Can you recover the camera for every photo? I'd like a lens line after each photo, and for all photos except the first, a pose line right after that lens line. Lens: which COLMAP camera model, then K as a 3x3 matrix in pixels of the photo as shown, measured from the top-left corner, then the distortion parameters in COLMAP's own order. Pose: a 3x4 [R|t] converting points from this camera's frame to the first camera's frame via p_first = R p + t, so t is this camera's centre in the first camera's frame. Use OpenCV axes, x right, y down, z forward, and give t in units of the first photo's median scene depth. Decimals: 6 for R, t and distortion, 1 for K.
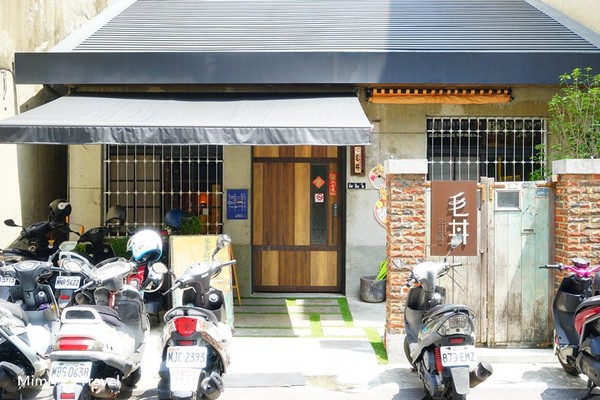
lens RADIAL K [[714.8, 0, 300.0], [0, 714.8, 200.0], [0, 0, 1]] dist [-0.019128, -0.026596]
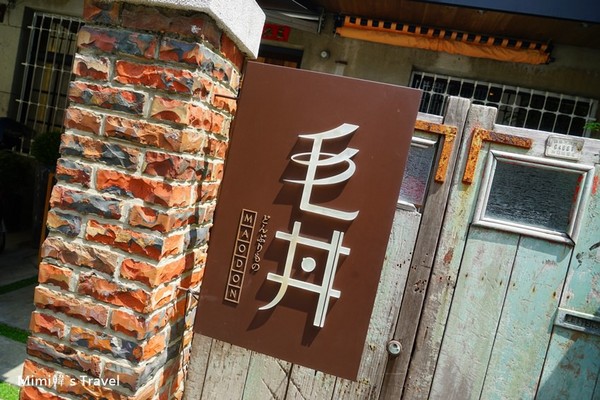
lens RADIAL K [[396.3, 0, 300.0], [0, 396.3, 200.0], [0, 0, 1]] dist [-0.019857, 0.003175]
pose [[0.960587, 0.212980, -0.178640, 0.240255], [-0.204304, 0.976690, 0.065852, 0.009687], [0.188501, -0.026760, 0.981708, 0.859208]]
